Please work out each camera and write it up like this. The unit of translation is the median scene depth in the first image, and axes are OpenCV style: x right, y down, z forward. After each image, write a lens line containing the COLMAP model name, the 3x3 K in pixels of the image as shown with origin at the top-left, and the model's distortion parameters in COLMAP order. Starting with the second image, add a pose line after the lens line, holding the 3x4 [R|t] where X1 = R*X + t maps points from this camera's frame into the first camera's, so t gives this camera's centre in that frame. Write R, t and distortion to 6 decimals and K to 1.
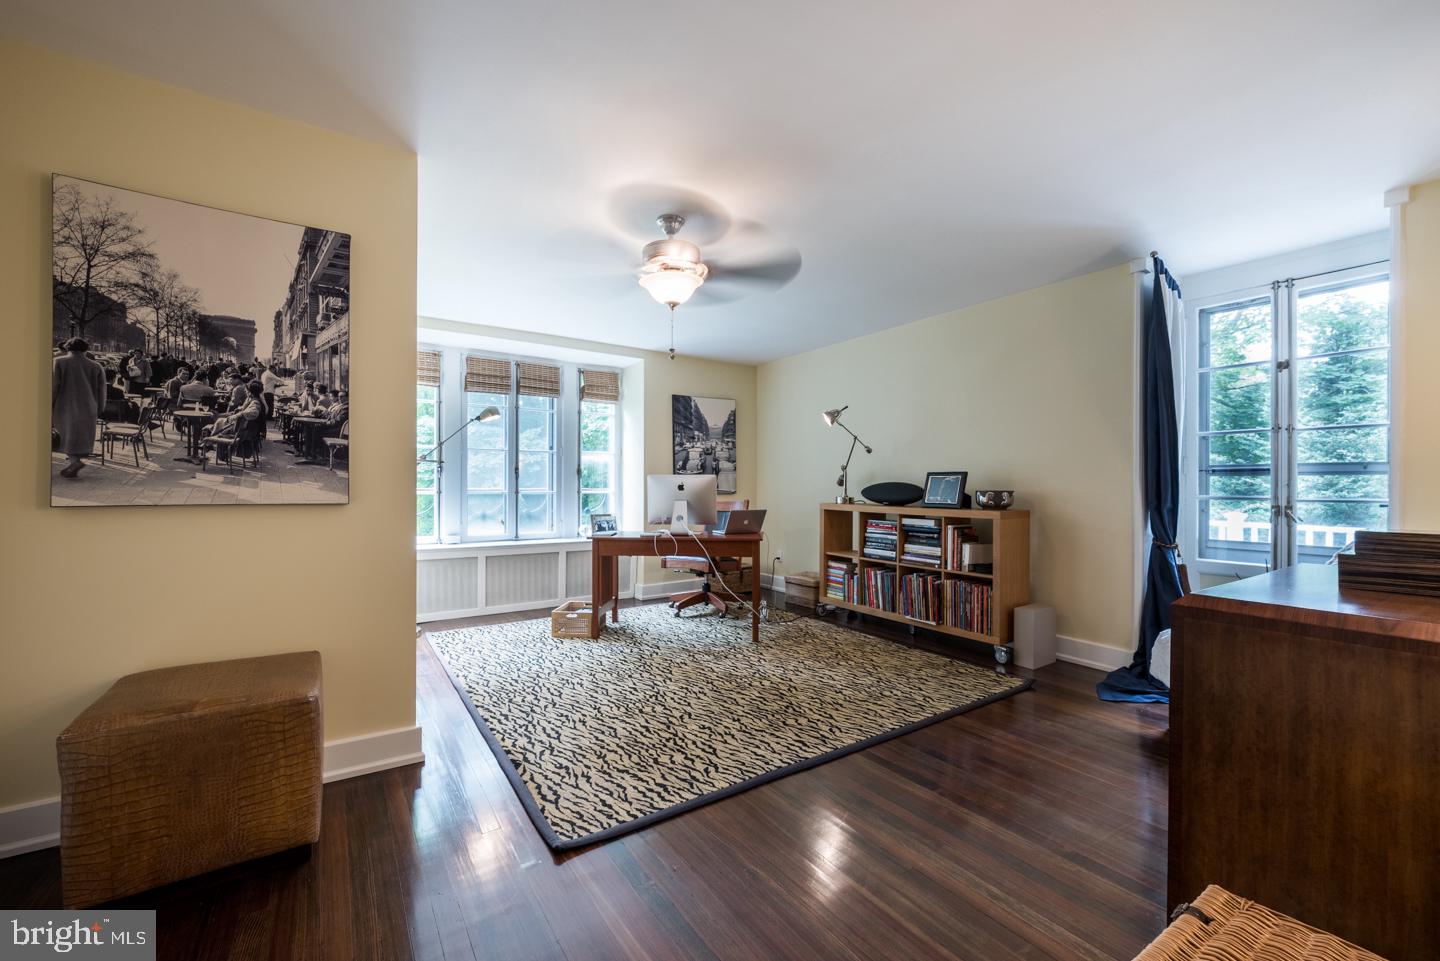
lens RADIAL K [[579.7, 0, 723.9], [0, 579.7, 489.9], [0, 0, 1]] dist [-0.000256, -0.000017]
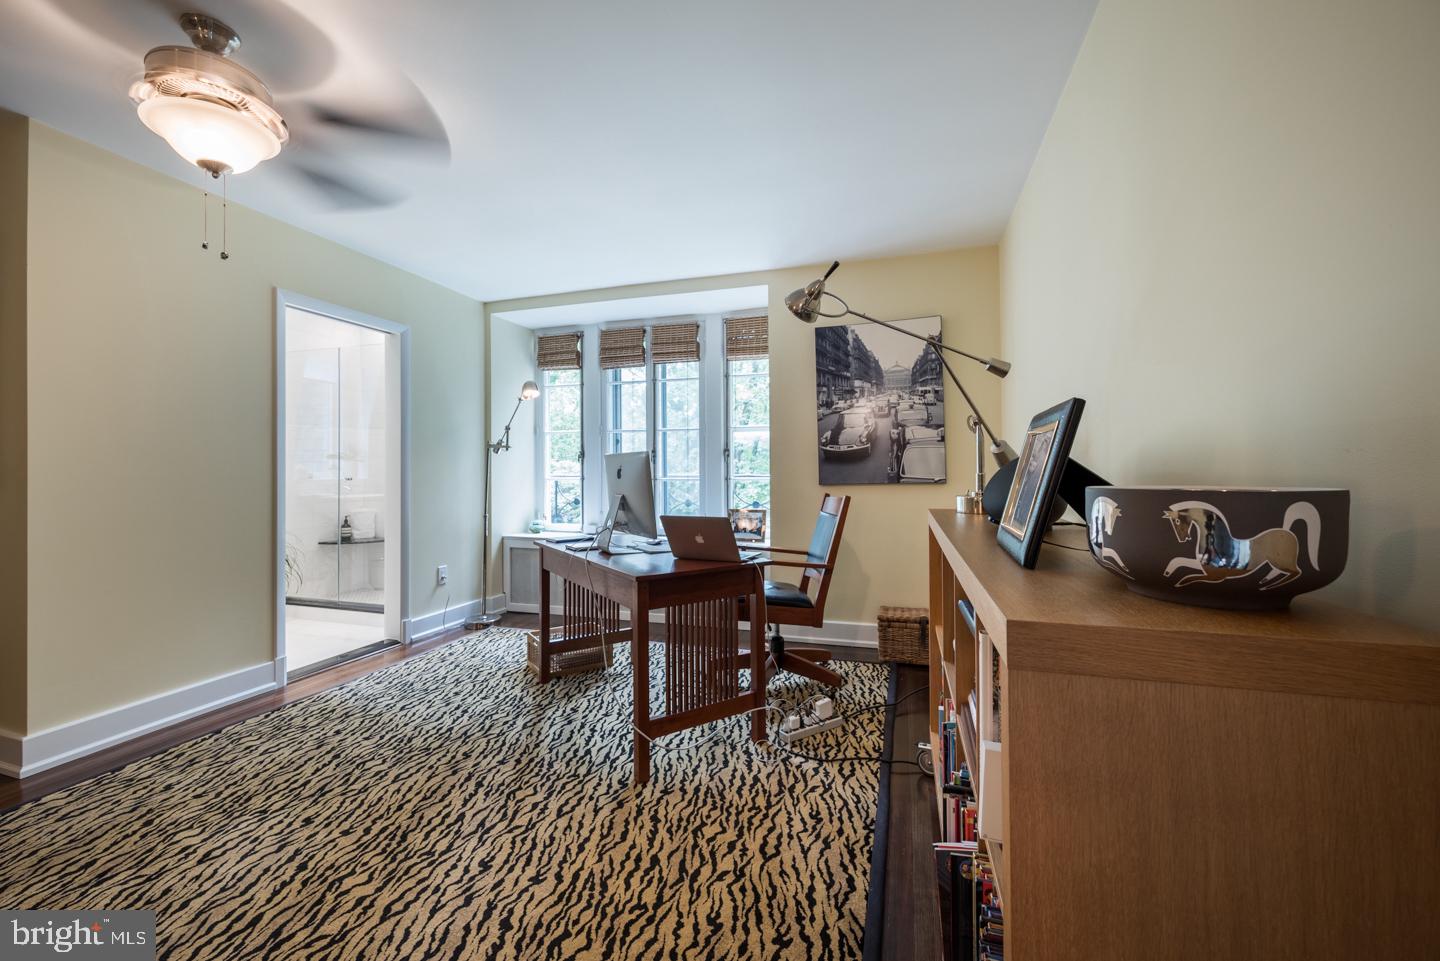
lens RADIAL K [[576.8, 0, 718.1], [0, 576.8, 474.5], [0, 0, 1]] dist [-0.002156, -0.000134]
pose [[0.604334, 0.003718, -0.796722, 0.344633], [0.006705, 0.999930, 0.009752, -0.009466], [0.796703, -0.011236, 0.604267, 0.514096]]
